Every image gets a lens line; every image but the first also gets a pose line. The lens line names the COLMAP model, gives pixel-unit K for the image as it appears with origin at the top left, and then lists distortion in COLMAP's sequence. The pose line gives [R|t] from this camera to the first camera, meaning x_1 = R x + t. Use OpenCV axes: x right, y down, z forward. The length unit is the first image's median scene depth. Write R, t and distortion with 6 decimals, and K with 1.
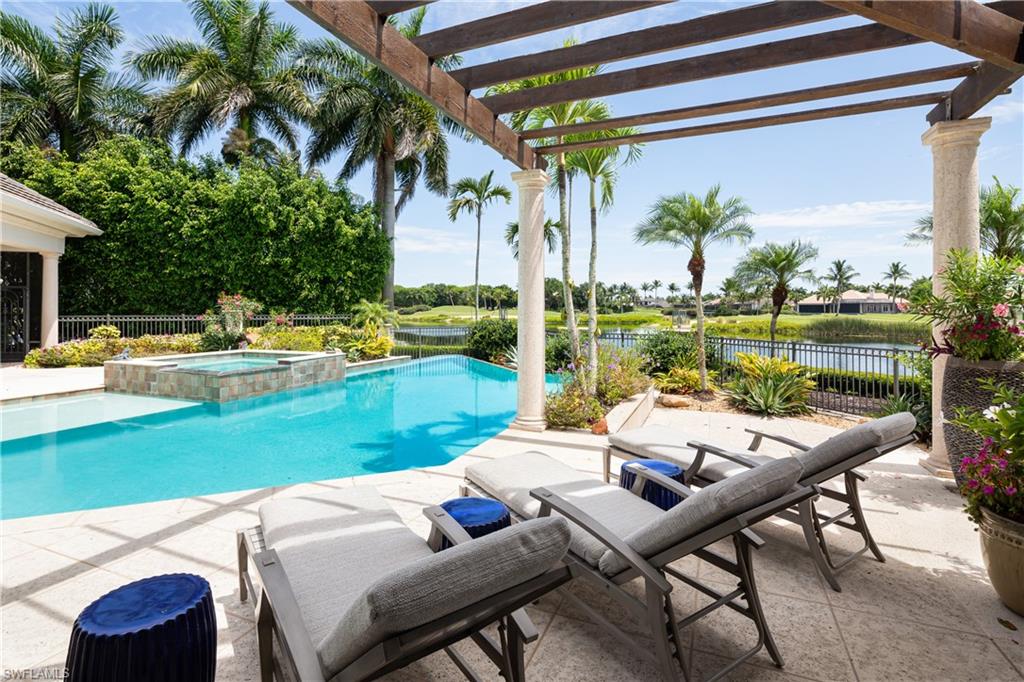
lens RADIAL K [[496.5, 0, 506.1], [0, 496.5, 304.8], [0, 0, 1]] dist [0.002695, 0.000164]
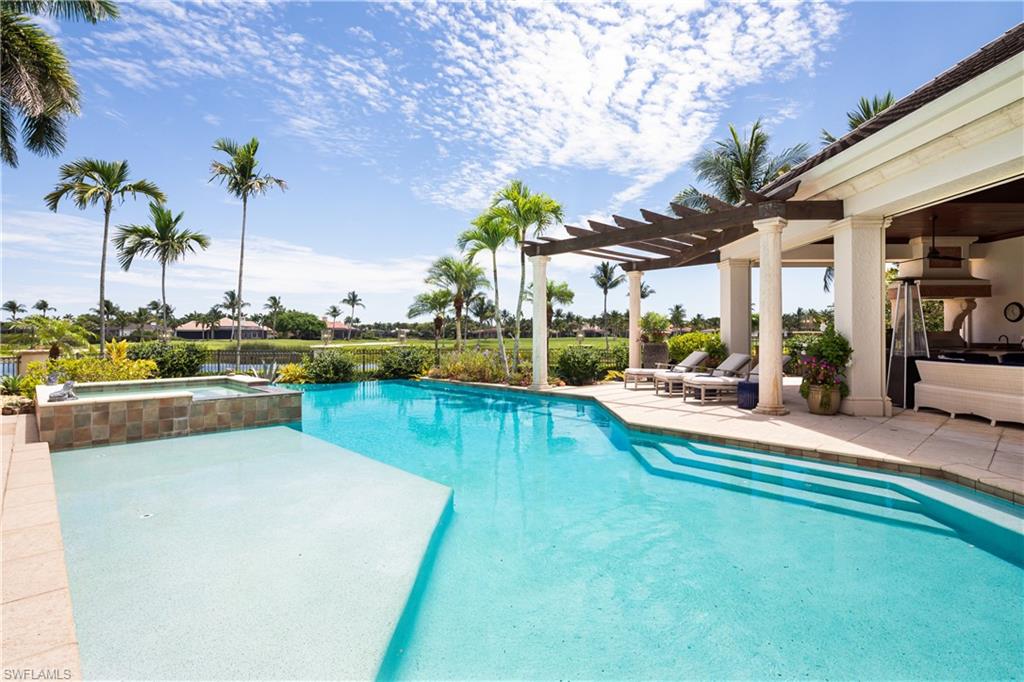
lens RADIAL K [[502.5, 0, 506.9], [0, 502.5, 339.1], [0, 0, 1]] dist [0.001766, 0.000267]
pose [[0.398552, -0.006614, 0.917122, -0.089331], [-0.007072, 0.999922, 0.010285, 0.001725], [-0.917118, -0.010585, 0.398474, 0.017181]]
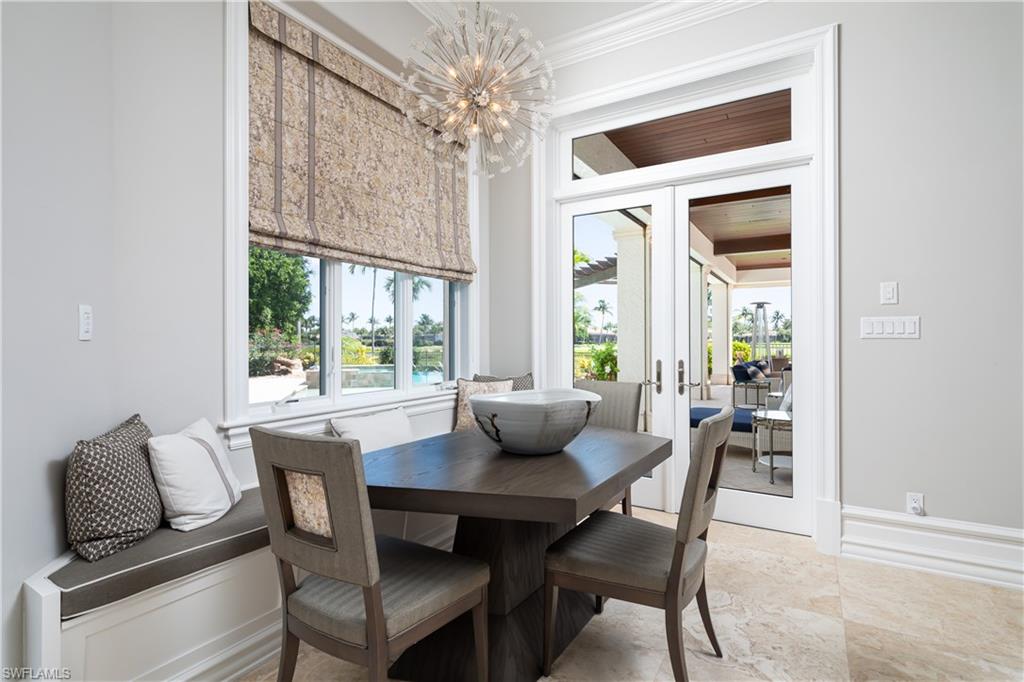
lens RADIAL K [[502.5, 0, 506.9], [0, 502.5, 339.1], [0, 0, 1]] dist [0.001766, 0.000267]
pose [[0.806137, -0.000501, 0.591729, -0.097489], [-0.002537, 0.999988, 0.004303, 0.000105], [-0.591723, -0.004970, 0.806126, -0.056194]]
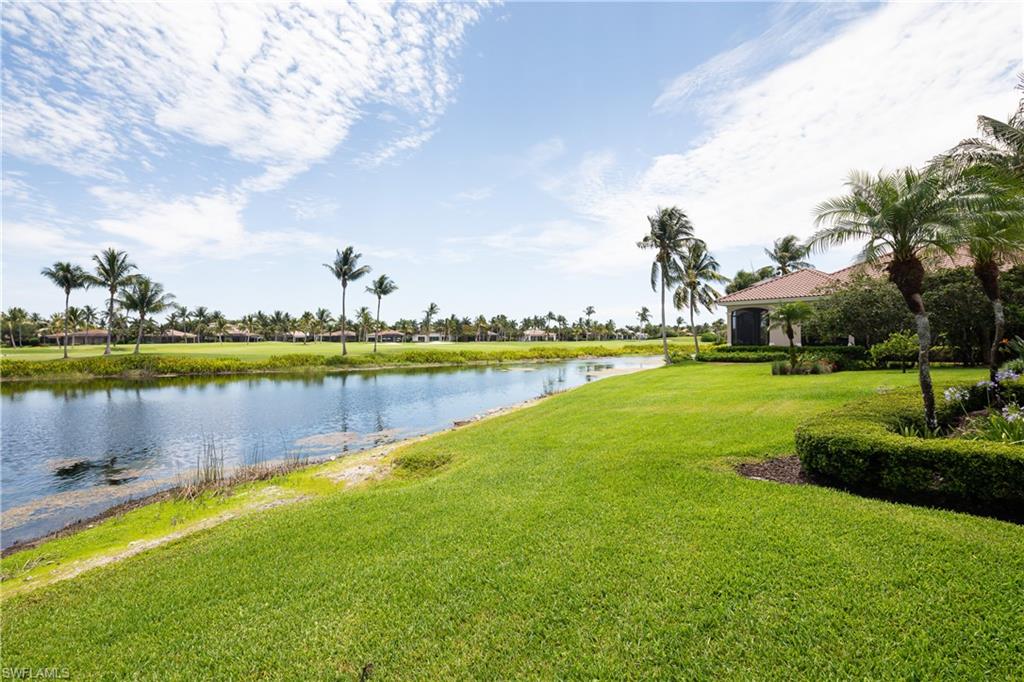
lens RADIAL K [[495.2, 0, 468.7], [0, 495.2, 340.6], [0, 0, 1]] dist [-0.000020, 0.000031]
pose [[-0.299584, 0.001231, 0.954069, 0.035336], [-0.001526, 0.999997, -0.001770, 0.006511], [-0.954069, -0.001986, -0.299581, 0.205562]]
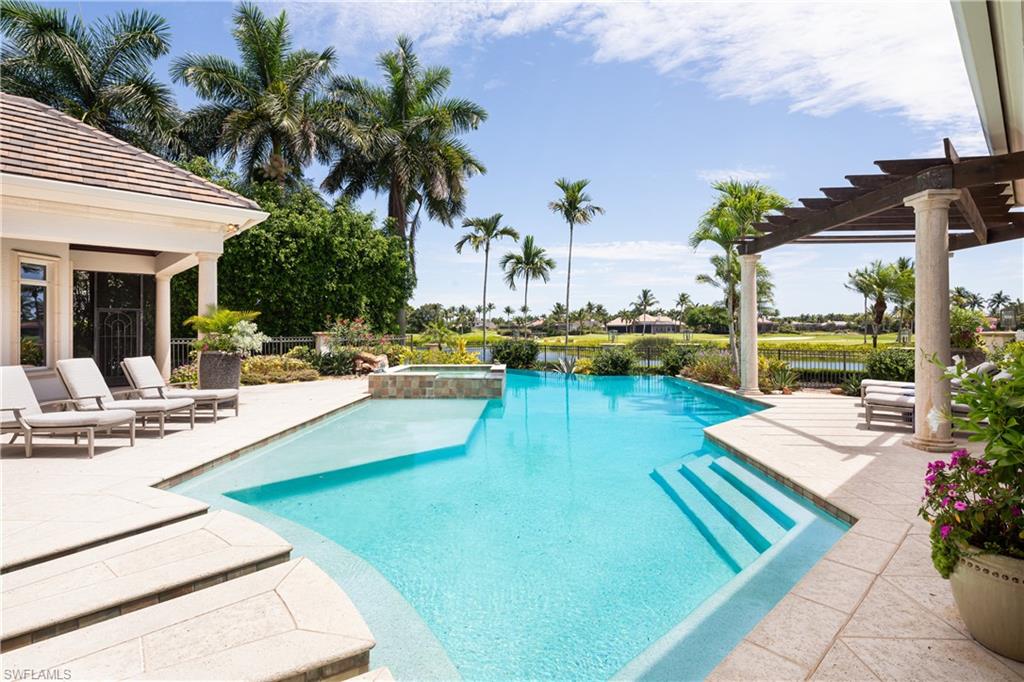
lens RADIAL K [[498.8, 0, 507.2], [0, 498.8, 328.3], [0, 0, 1]] dist [0.005182, -0.000220]
pose [[0.935119, -0.001895, 0.354328, -0.071753], [0.000329, 0.999990, 0.004482, -0.000266], [-0.354333, -0.004075, 0.935110, -0.020071]]
